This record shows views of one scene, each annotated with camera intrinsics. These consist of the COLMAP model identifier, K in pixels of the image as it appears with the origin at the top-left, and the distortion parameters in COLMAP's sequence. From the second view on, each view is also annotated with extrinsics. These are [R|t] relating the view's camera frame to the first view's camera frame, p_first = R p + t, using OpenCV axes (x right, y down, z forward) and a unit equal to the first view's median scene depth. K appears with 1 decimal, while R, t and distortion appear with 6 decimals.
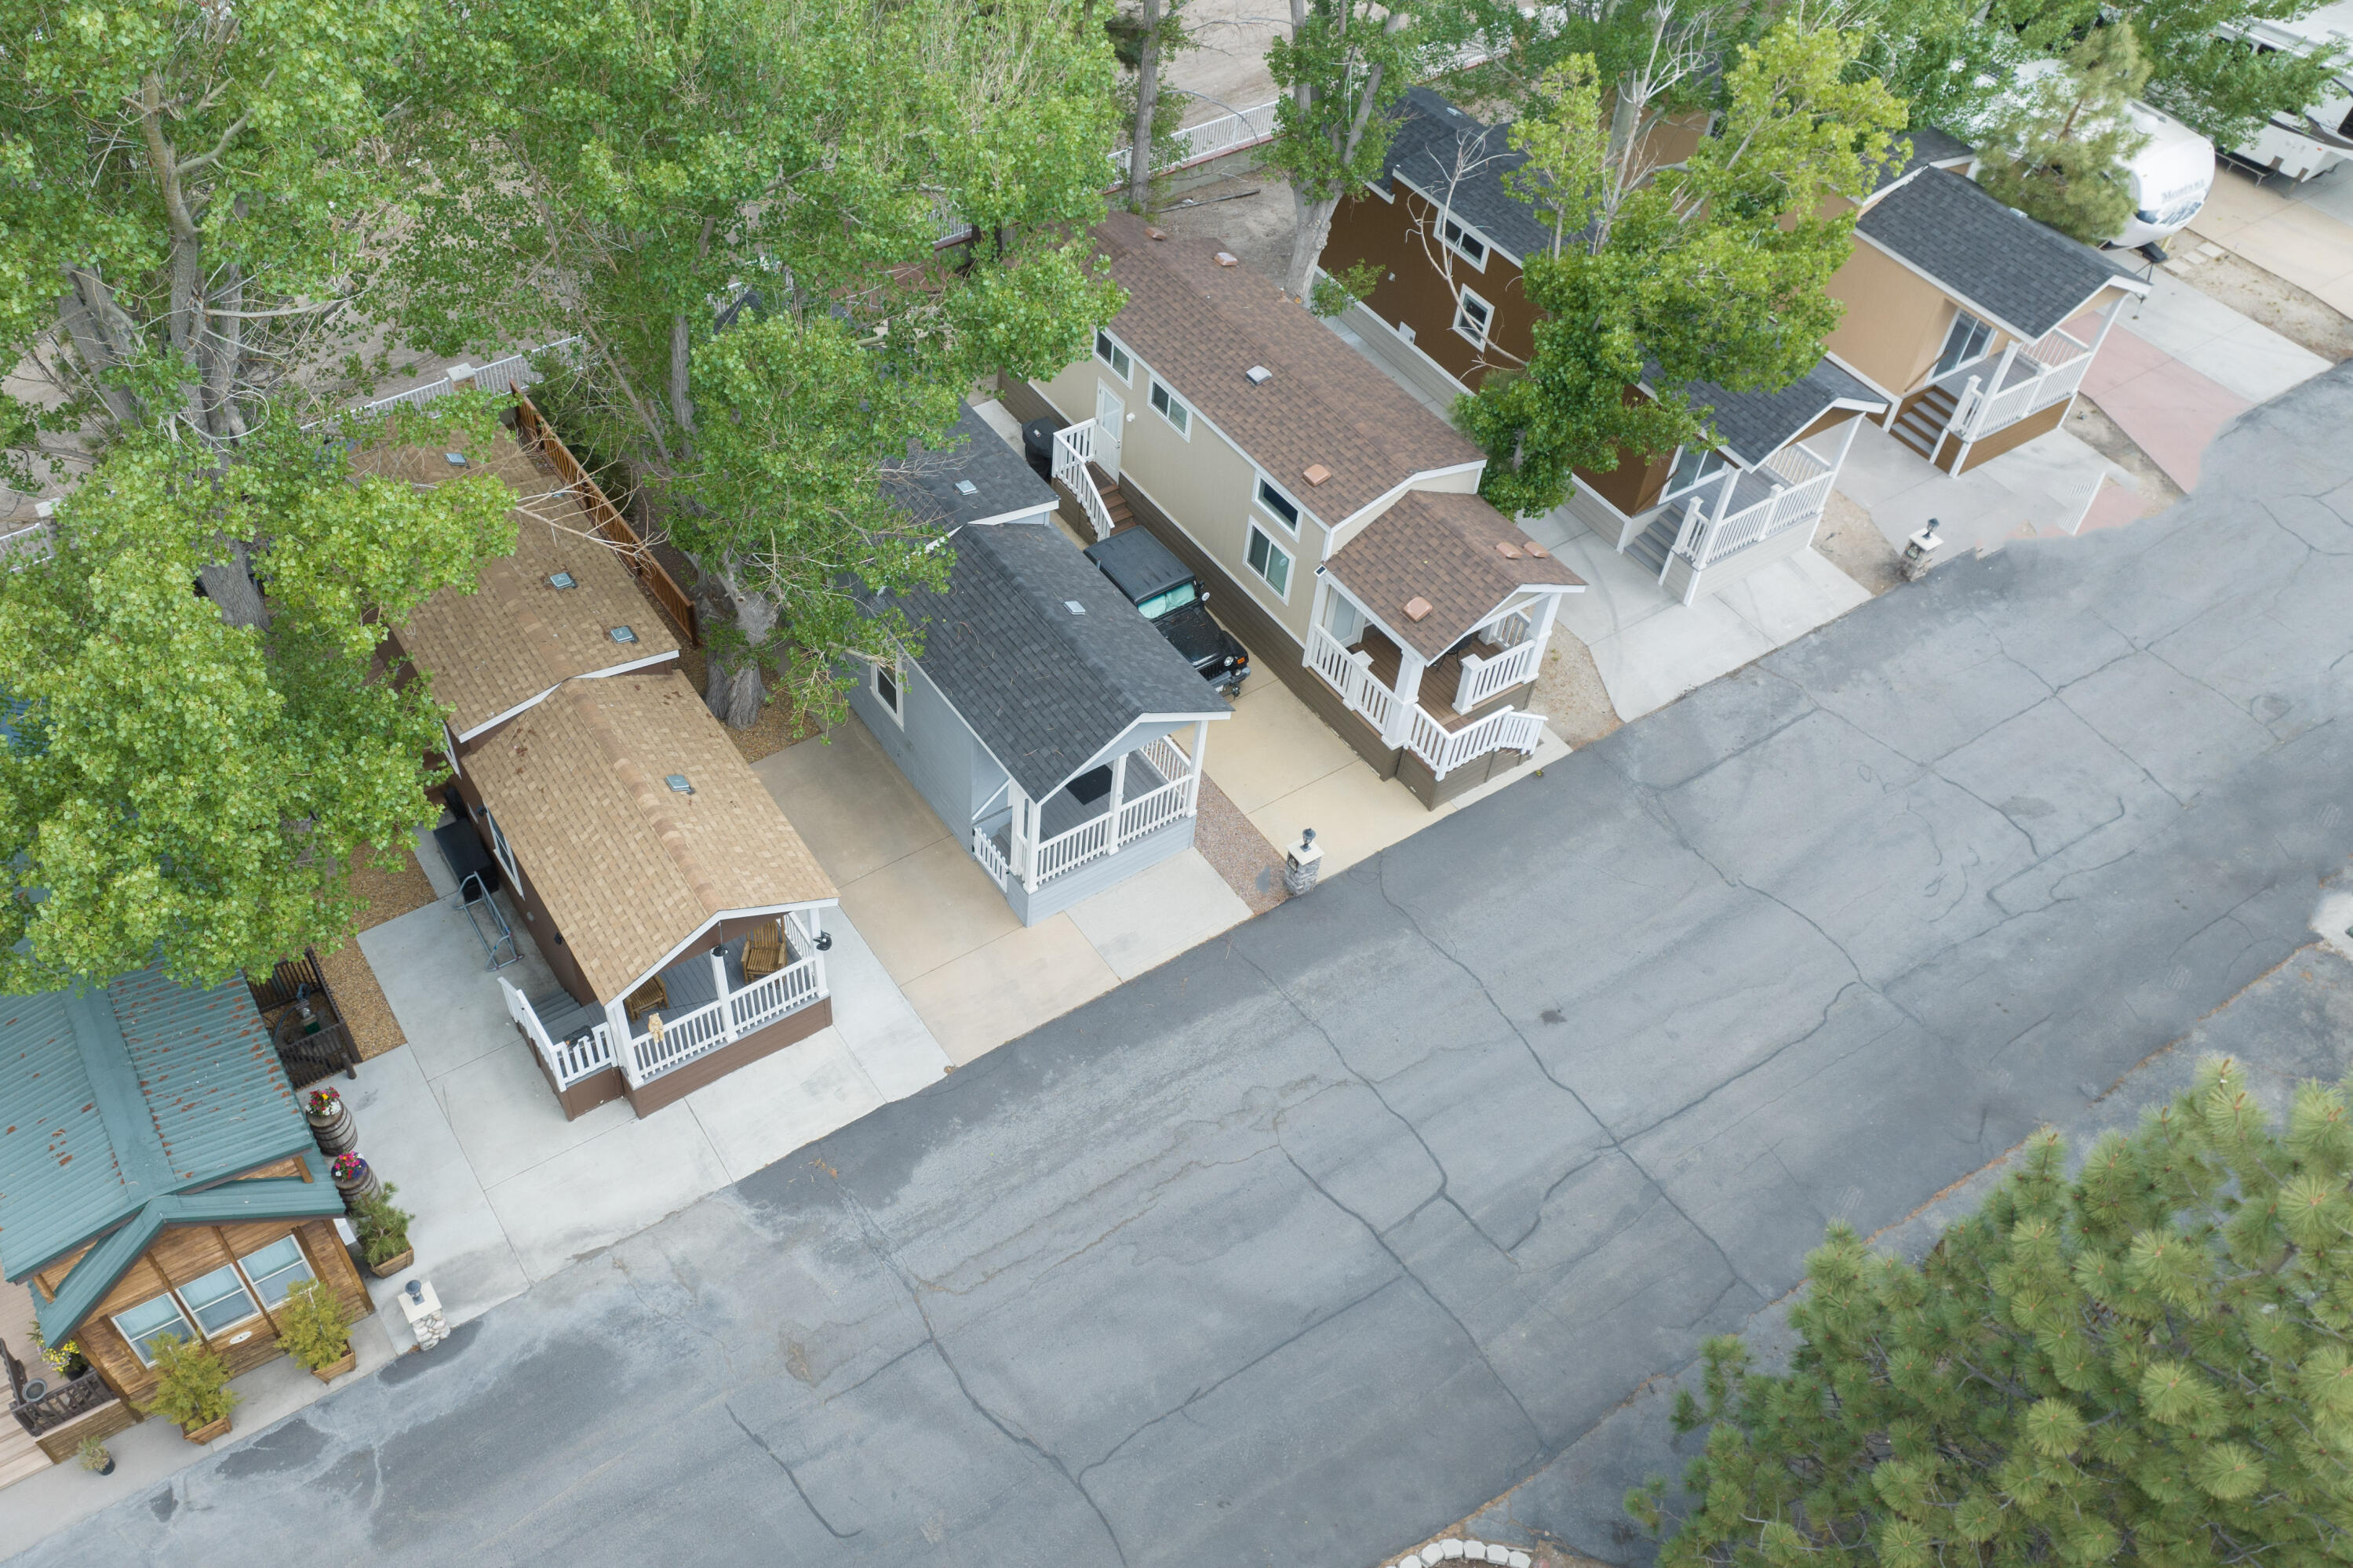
lens RADIAL K [[1961.2, 0, 1066.3], [0, 1961.2, 786.8], [0, 0, 1]] dist [-0.002858, -0.071649]
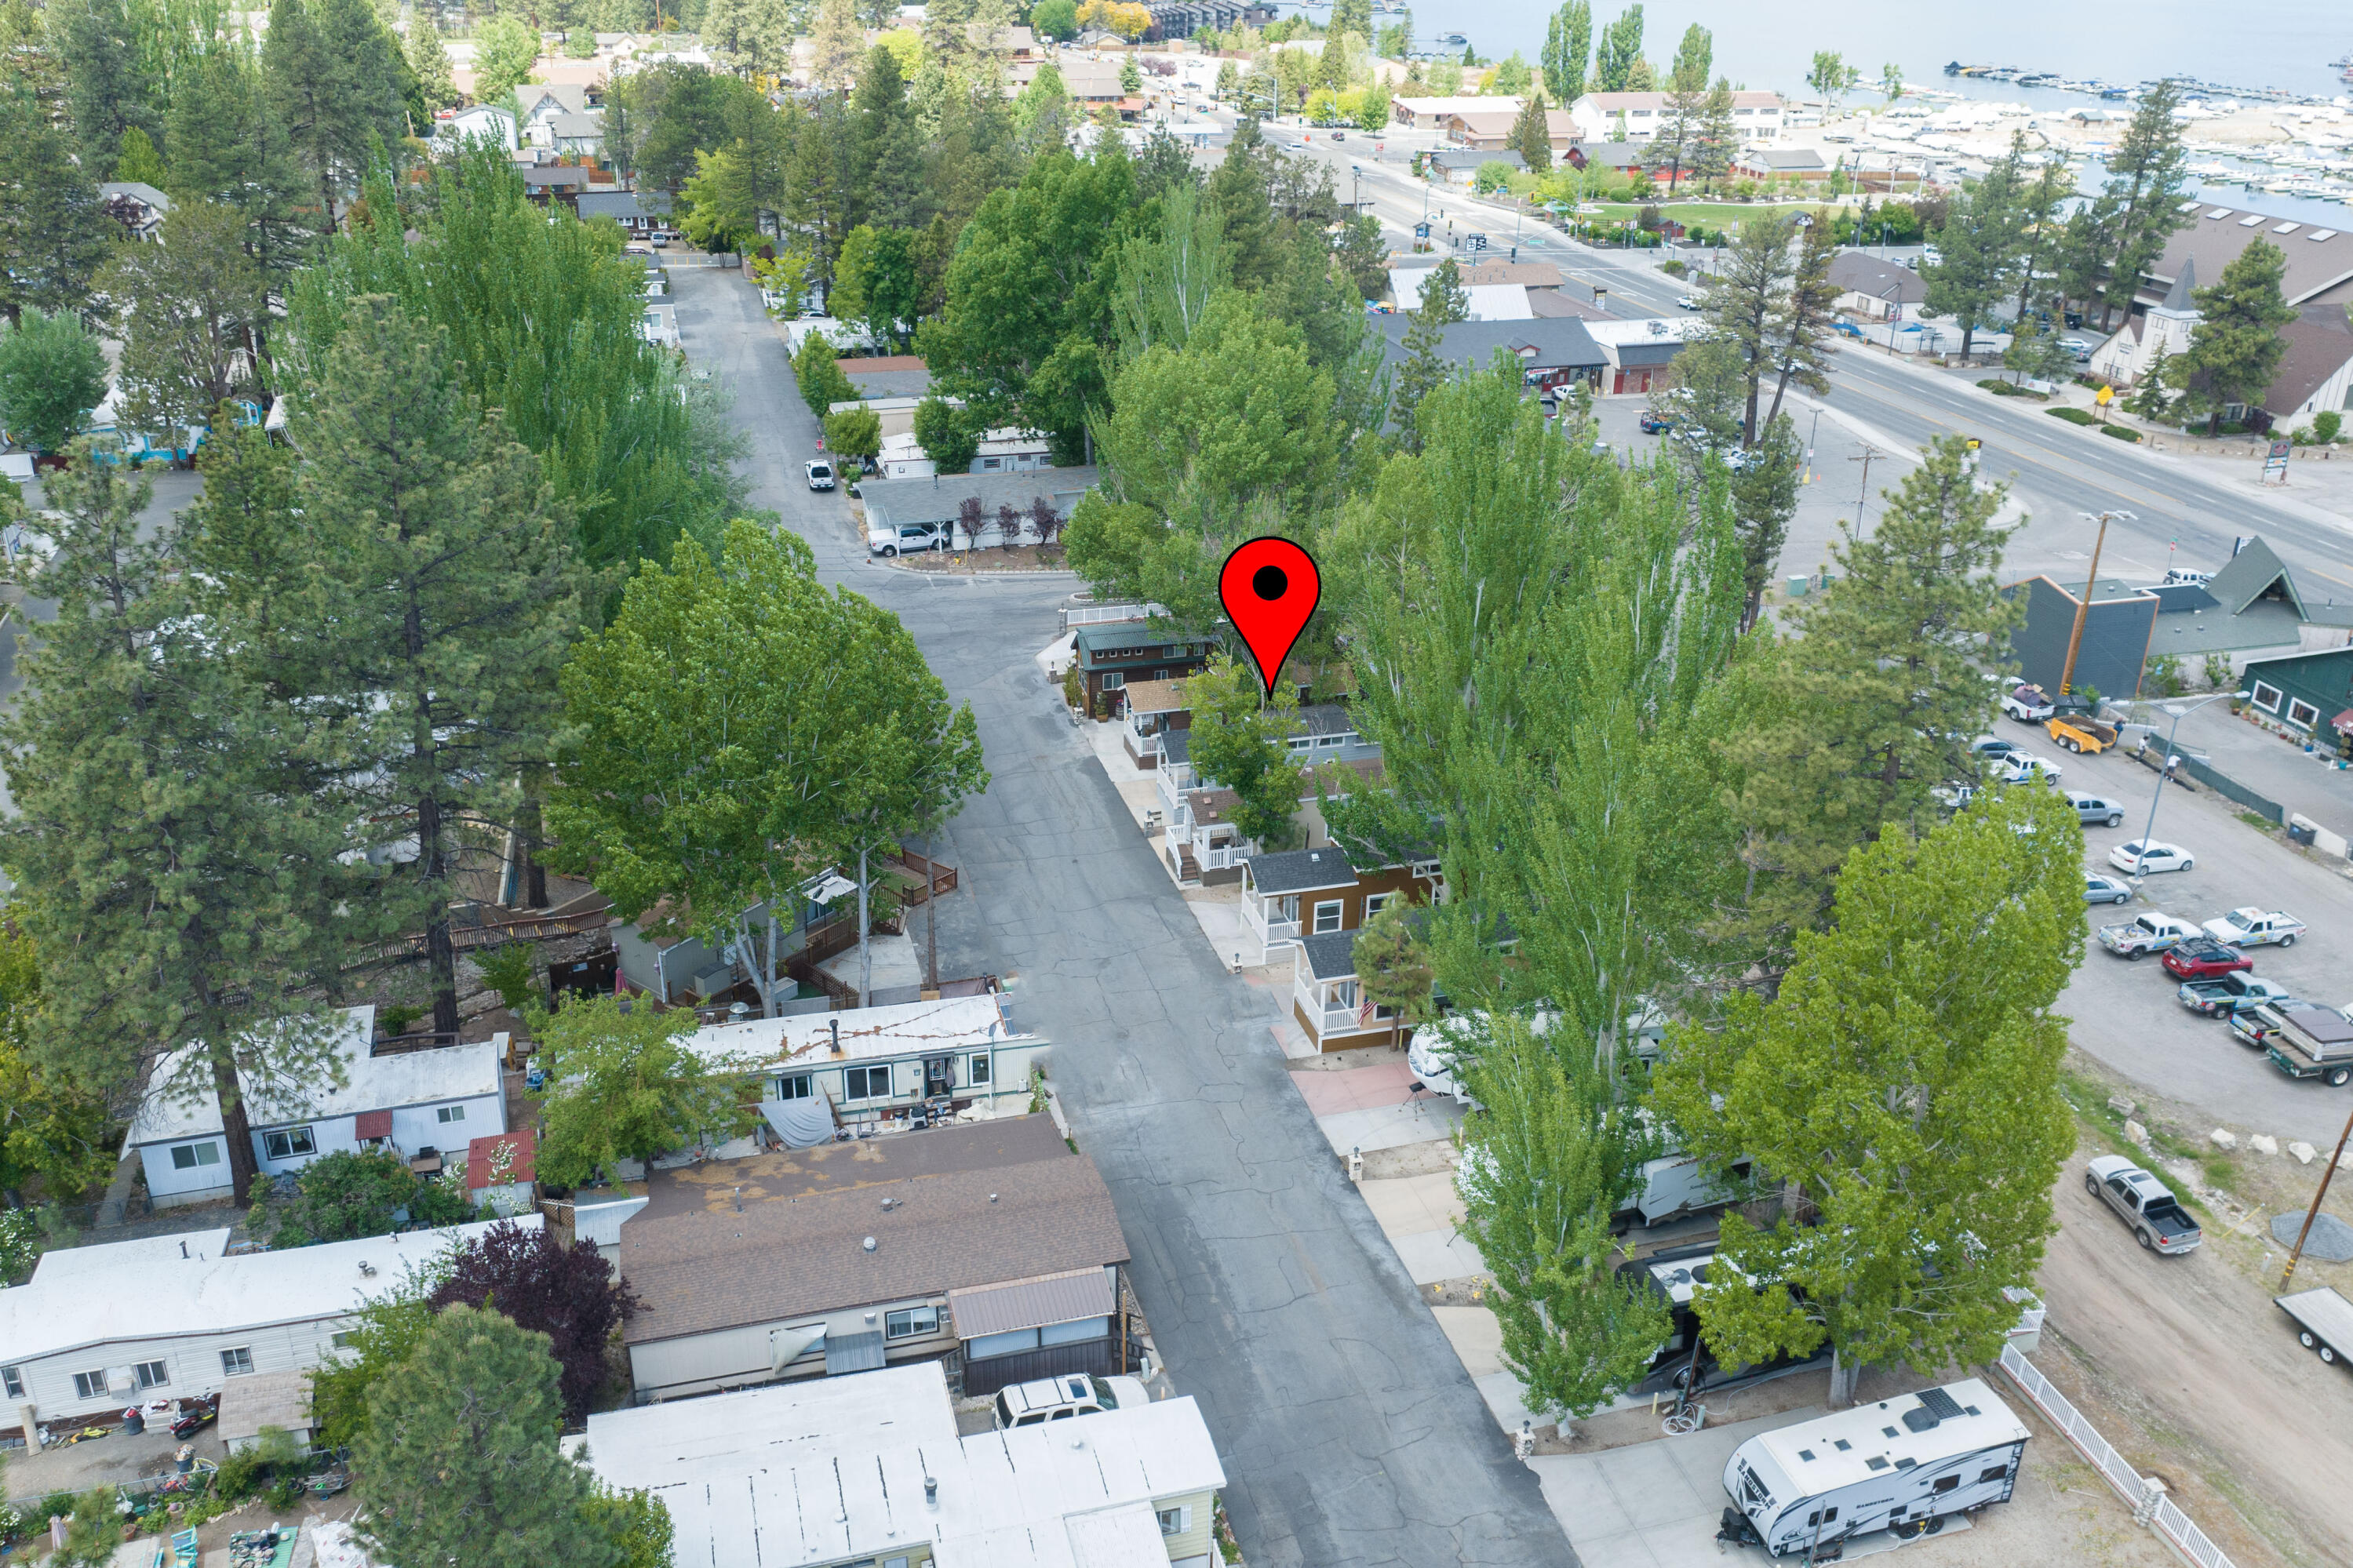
lens RADIAL K [[1961.2, 0, 1066.3], [0, 1961.2, 786.8], [0, 0, 1]] dist [-0.002858, -0.071649]
pose [[-0.344916, 0.348116, -0.871693, 2.918633], [-0.707397, 0.513999, 0.485175, -1.434477], [0.616947, 0.783977, 0.068970, 0.716486]]
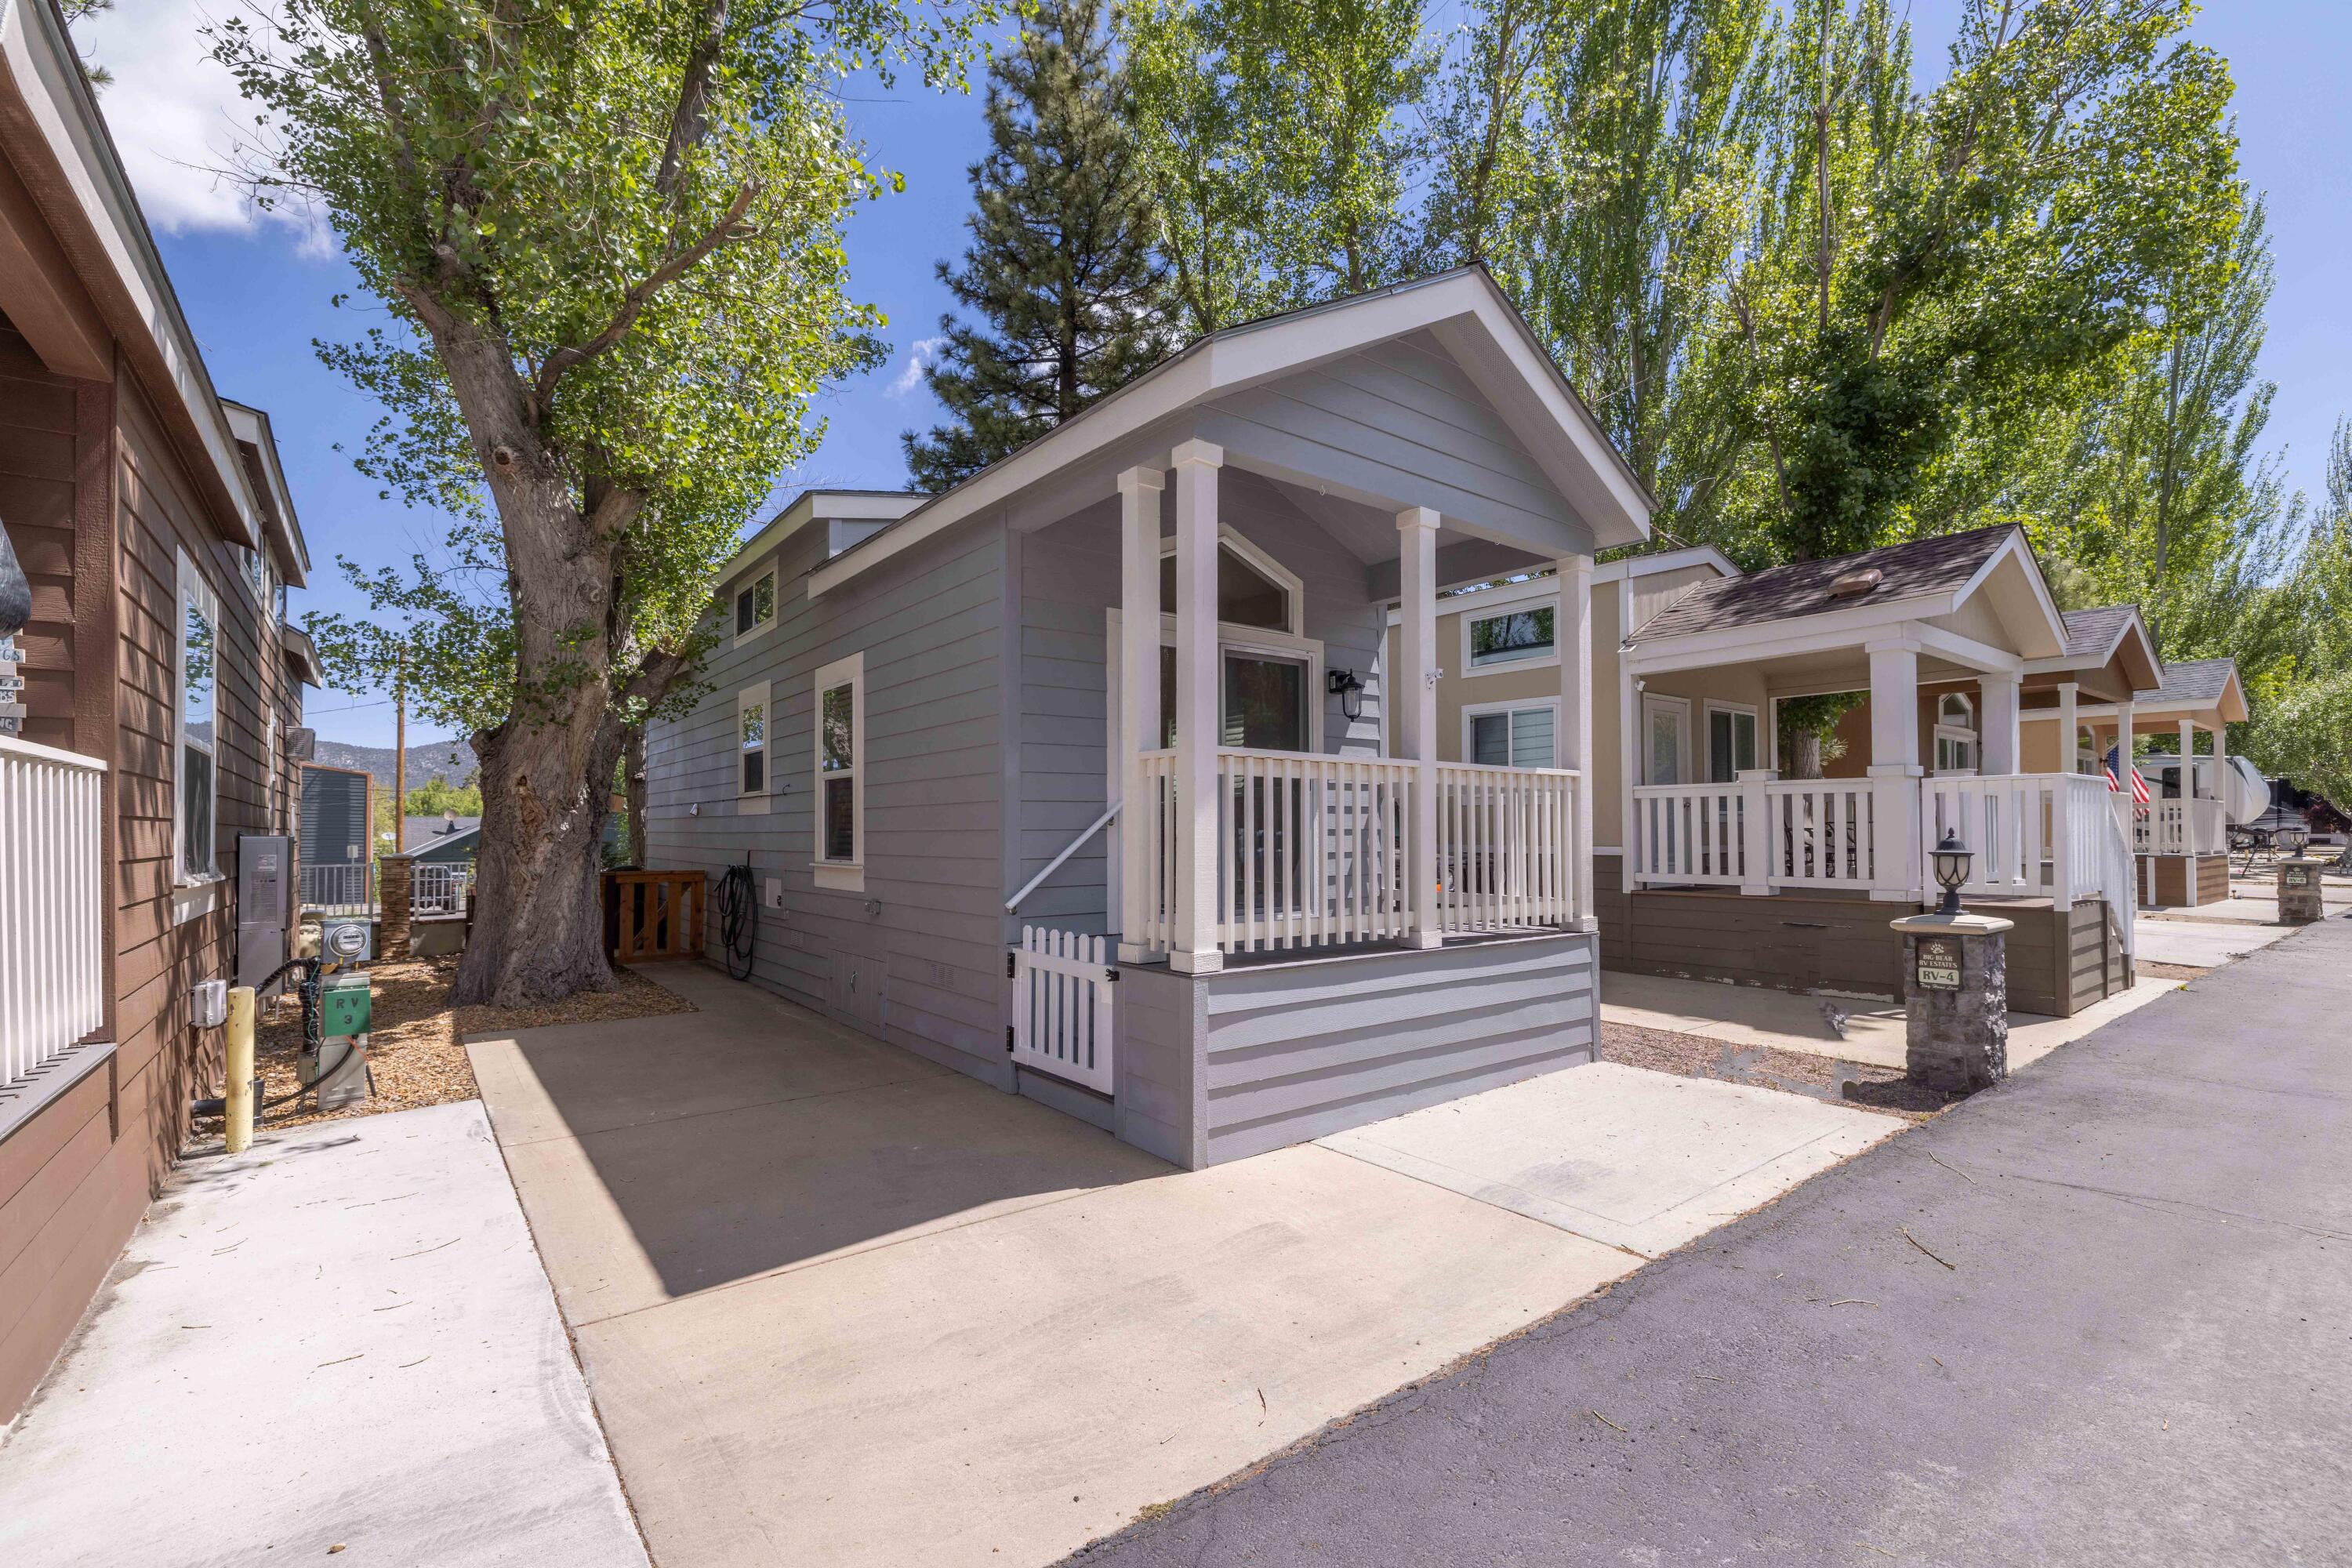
lens RADIAL K [[1030.7, 0, 1183.5], [0, 1030.7, 815.7], [0, 0, 1]] dist [0.002362, 0.000808]
pose [[0.995450, -0.040157, 0.086410, -0.033369], [0.091531, 0.655037, -0.750033, 0.154564], [-0.026483, 0.754529, 0.655732, 0.914710]]
